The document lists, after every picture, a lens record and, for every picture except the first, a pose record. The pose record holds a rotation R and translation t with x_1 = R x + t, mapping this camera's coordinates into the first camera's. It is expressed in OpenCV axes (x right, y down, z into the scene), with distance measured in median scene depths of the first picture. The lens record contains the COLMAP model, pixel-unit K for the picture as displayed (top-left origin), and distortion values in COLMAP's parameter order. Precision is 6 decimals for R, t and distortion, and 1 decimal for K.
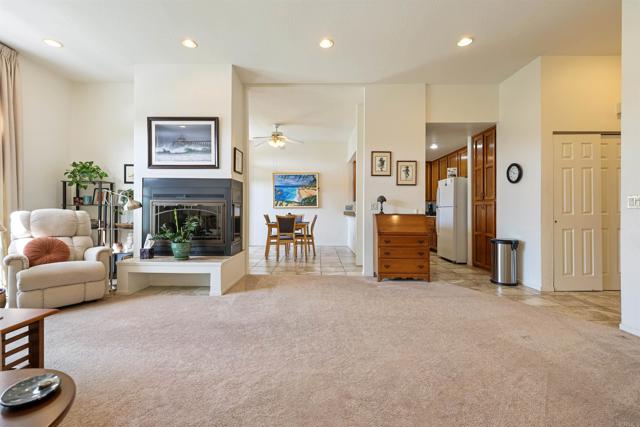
lens RADIAL K [[287.9, 0, 316.0], [0, 287.9, 210.5], [0, 0, 1]] dist [0.000205, 0.000667]
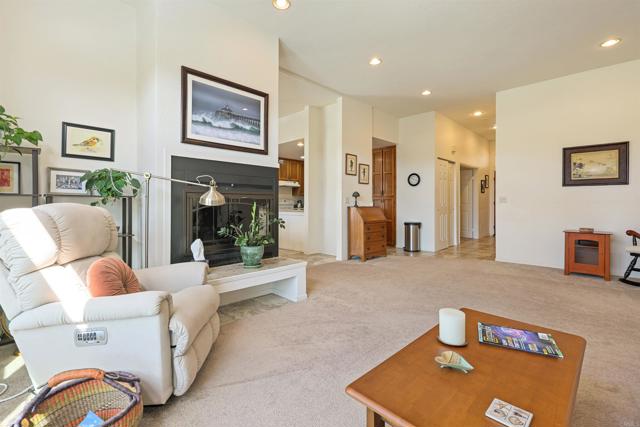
lens RADIAL K [[287.9, 0, 320.4], [0, 287.9, 202.8], [0, 0, 1]] dist [0.000205, 0.000667]
pose [[0.693568, -0.001721, 0.720389, -0.838935], [0.002374, 0.999997, 0.000104, -0.004942], [-0.720387, 0.001638, 0.693570, 0.301345]]
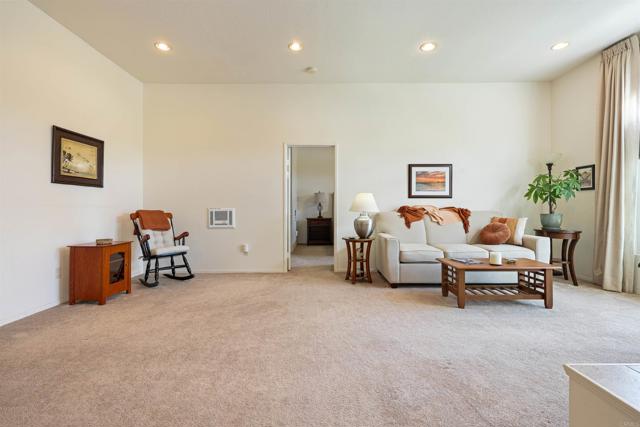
lens RADIAL K [[287.9, 0, 310.6], [0, 287.9, 208.1], [0, 0, 1]] dist [0.000205, 0.000667]
pose [[-0.999977, 0.000067, -0.006748, -0.007484], [0.000045, 0.999995, 0.003251, -0.003661], [0.006748, 0.003251, -0.999972, 1.181242]]
